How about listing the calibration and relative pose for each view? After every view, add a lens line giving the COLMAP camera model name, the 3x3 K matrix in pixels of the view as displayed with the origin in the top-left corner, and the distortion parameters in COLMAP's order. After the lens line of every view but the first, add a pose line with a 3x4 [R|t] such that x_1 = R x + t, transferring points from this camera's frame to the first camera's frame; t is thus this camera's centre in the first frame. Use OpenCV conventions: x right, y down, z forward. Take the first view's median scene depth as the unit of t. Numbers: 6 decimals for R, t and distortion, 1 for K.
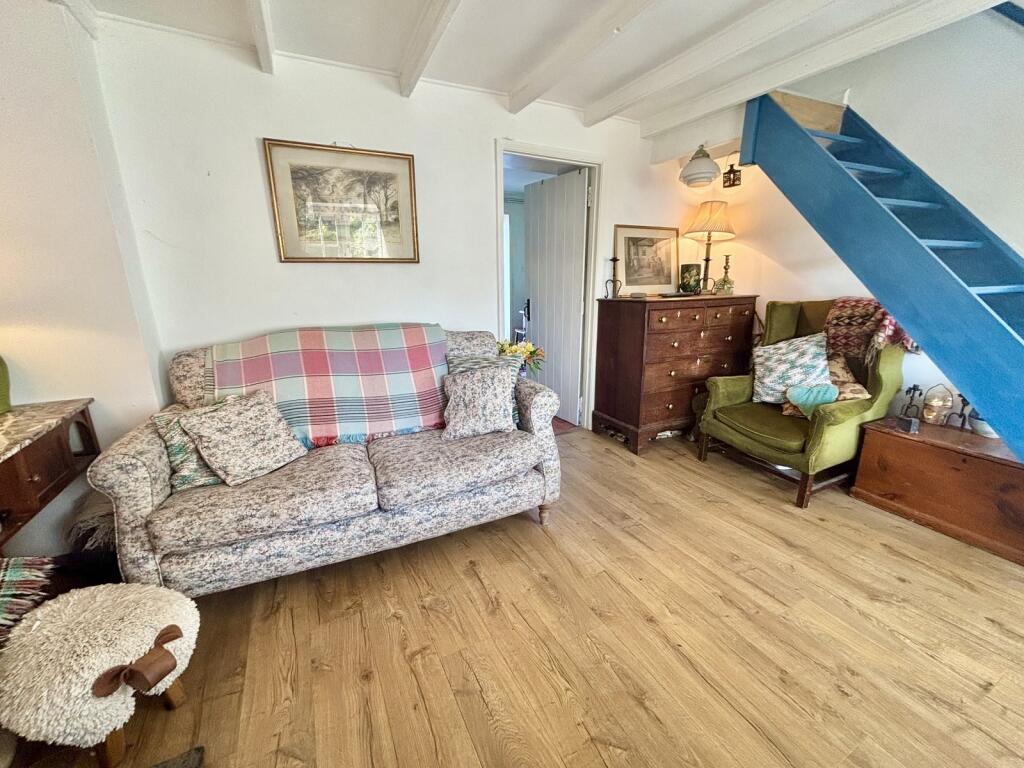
lens RADIAL K [[415.9, 0, 510.3], [0, 415.9, 383.2], [0, 0, 1]] dist [-0.000145, -0.000278]
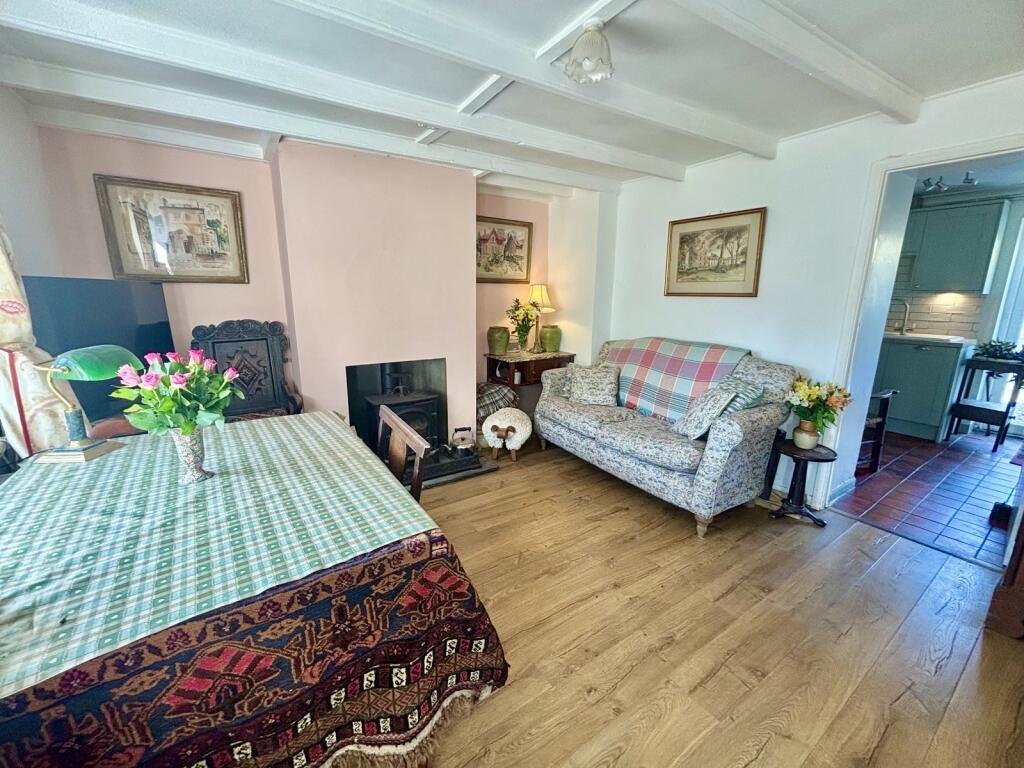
lens RADIAL K [[415.9, 0, 511.8], [0, 415.9, 384.1], [0, 0, 1]] dist [-0.000145, -0.000278]
pose [[0.121198, 0.226551, -0.966429, 0.931227], [-0.262347, 0.946298, 0.188931, -0.110289], [0.957332, 0.230642, 0.174125, 0.227653]]
